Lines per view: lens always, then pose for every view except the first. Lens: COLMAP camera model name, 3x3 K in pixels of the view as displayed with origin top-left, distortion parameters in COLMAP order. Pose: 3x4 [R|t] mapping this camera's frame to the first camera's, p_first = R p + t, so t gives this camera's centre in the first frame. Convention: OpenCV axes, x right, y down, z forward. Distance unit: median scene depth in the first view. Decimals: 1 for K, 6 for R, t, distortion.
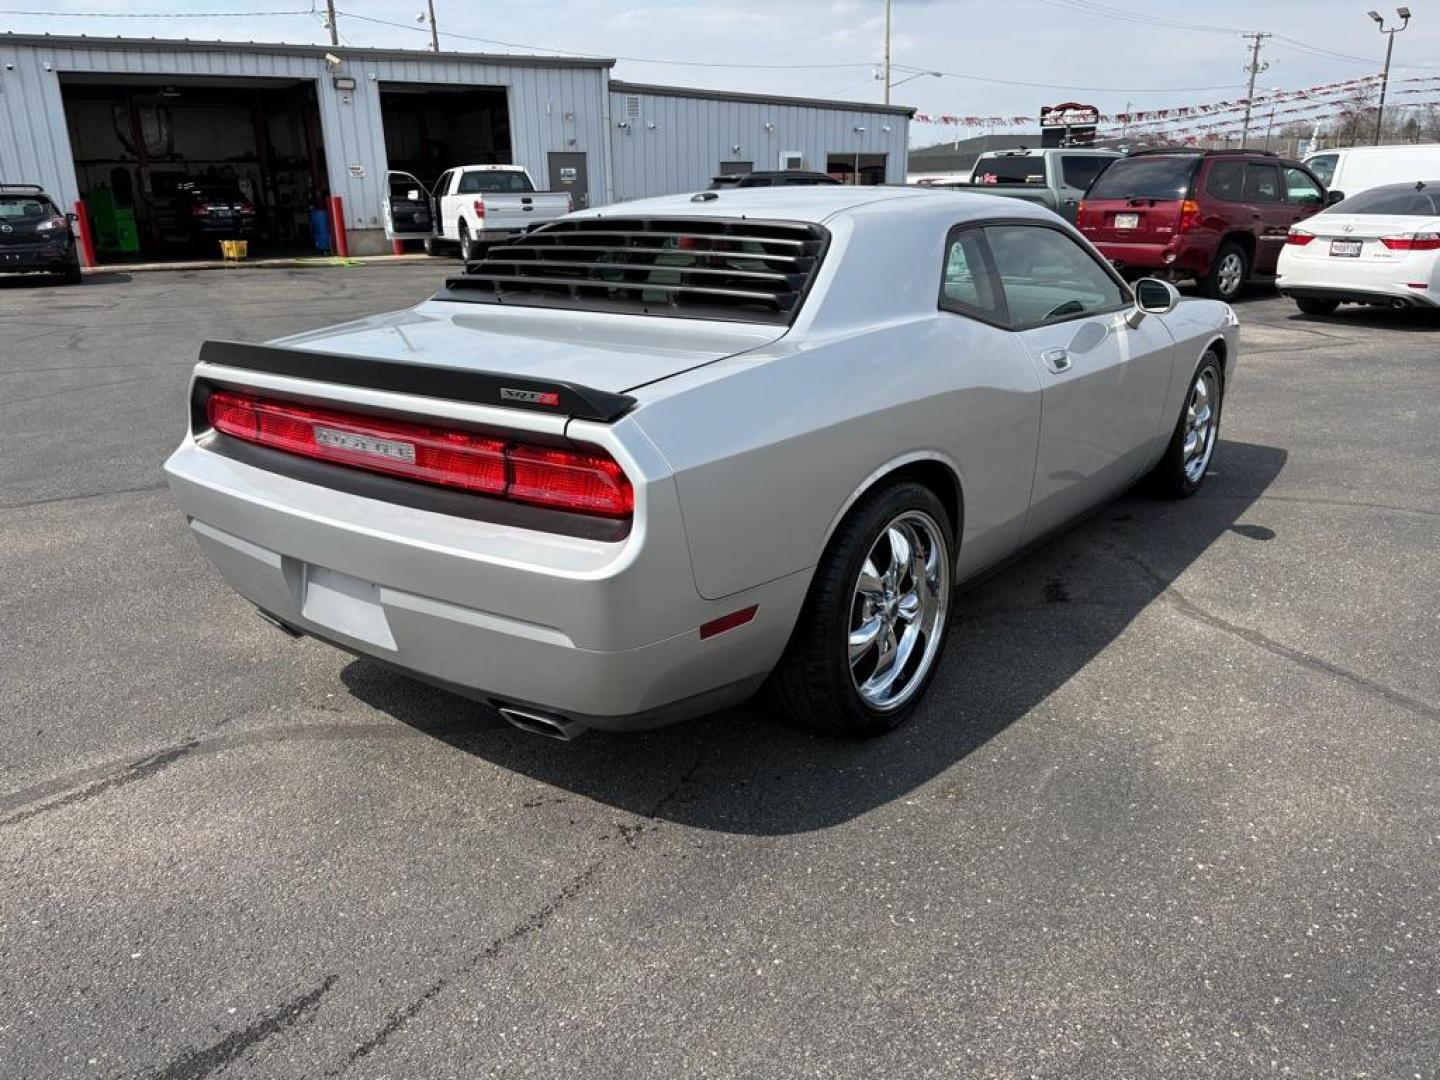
lens RADIAL K [[1113.1, 0, 719.7], [0, 1113.1, 533.7], [0, 0, 1]] dist [0.051837, -0.049827]
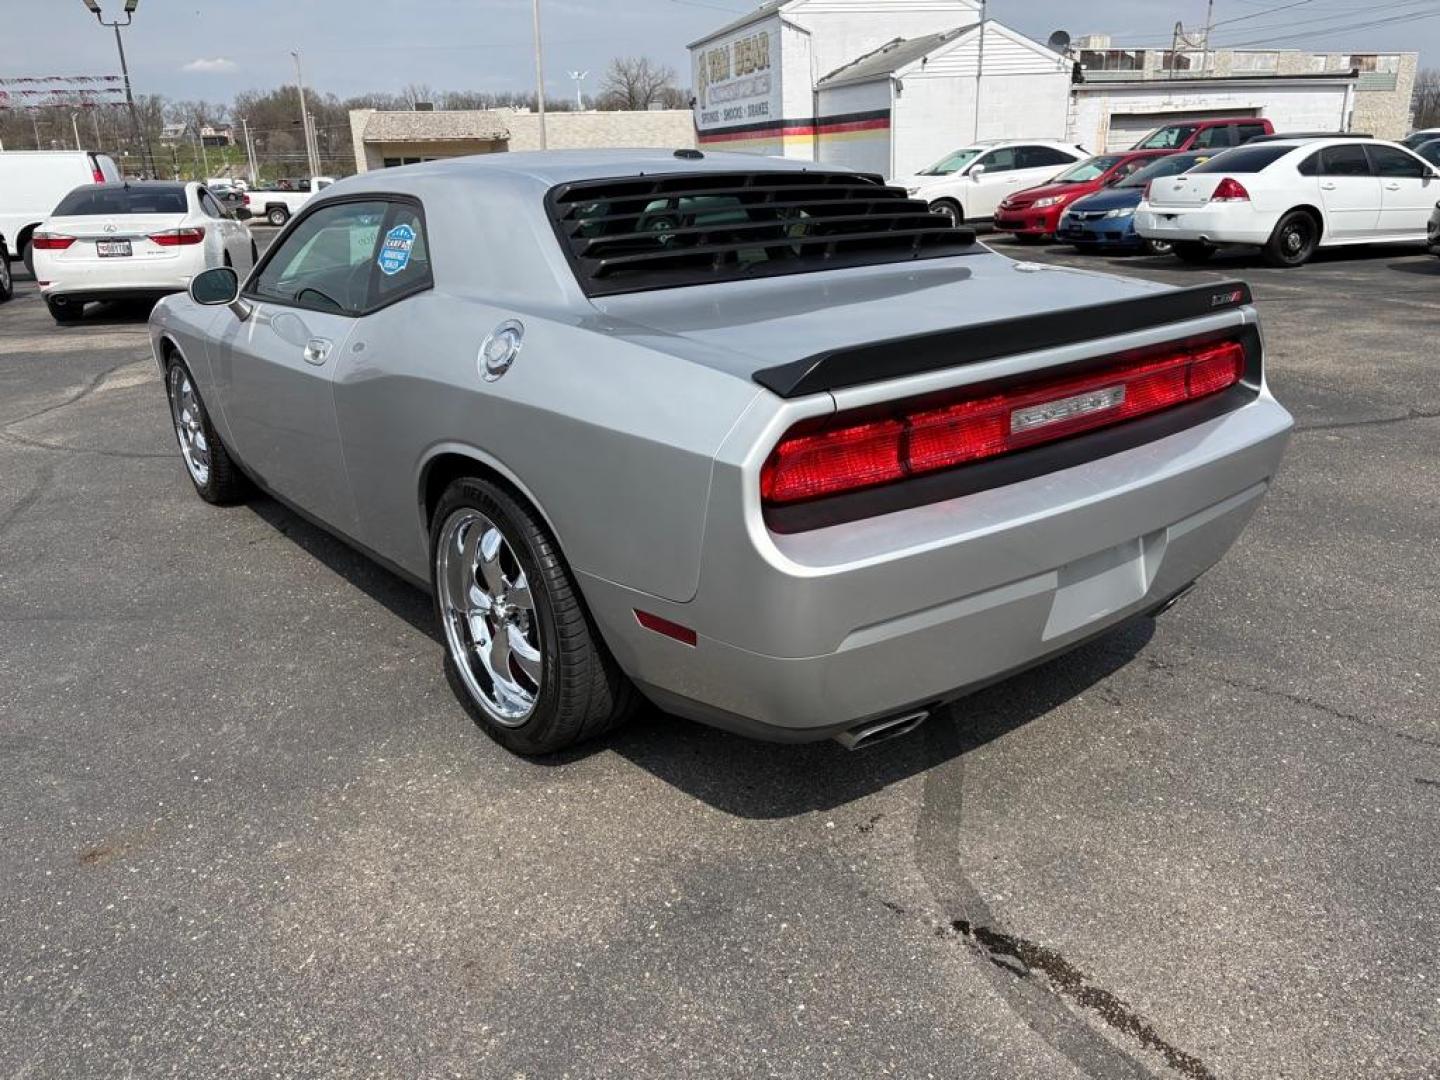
lens RADIAL K [[1113.1, 0, 710.1], [0, 1113.1, 540.5], [0, 0, 1]] dist [0.051837, -0.049827]
pose [[0.235051, -0.300599, 0.924333, -0.323125], [0.311339, 0.924155, 0.221370, -0.070045], [-0.920771, 0.235747, 0.310812, 0.263005]]
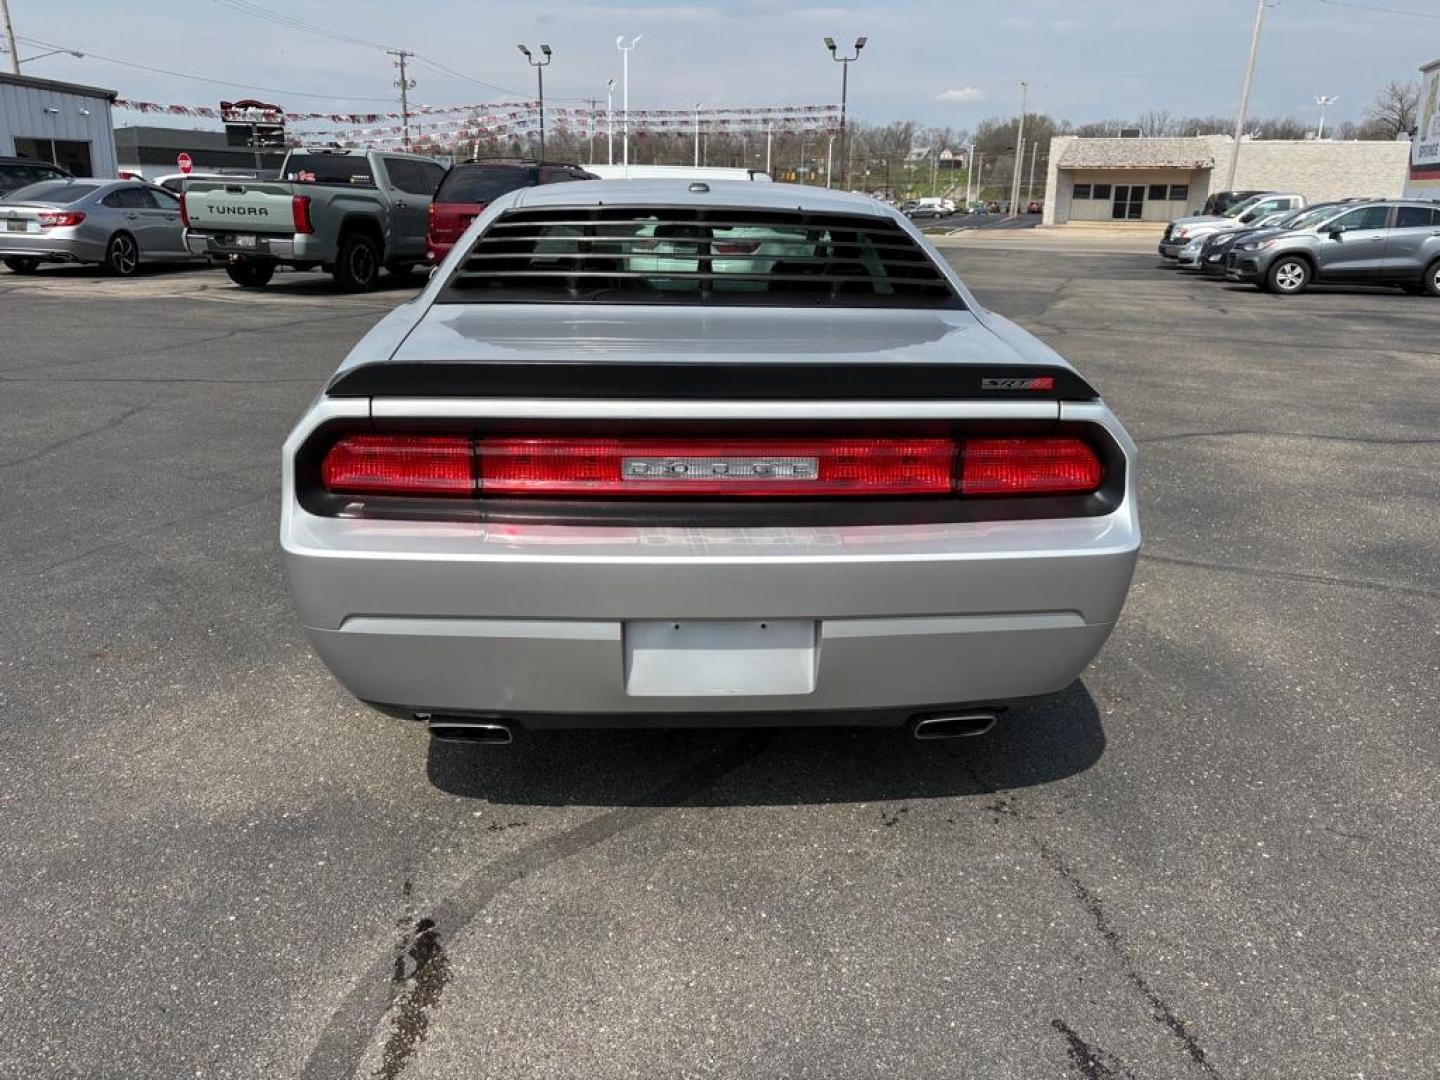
lens RADIAL K [[1113.1, 0, 720.5], [0, 1113.1, 533.7], [0, 0, 1]] dist [0.051837, -0.049827]
pose [[0.746865, -0.164848, 0.644218, -0.226122], [0.167541, 0.984181, 0.057605, -0.020795], [-0.643523, 0.064910, 0.762669, 0.094299]]
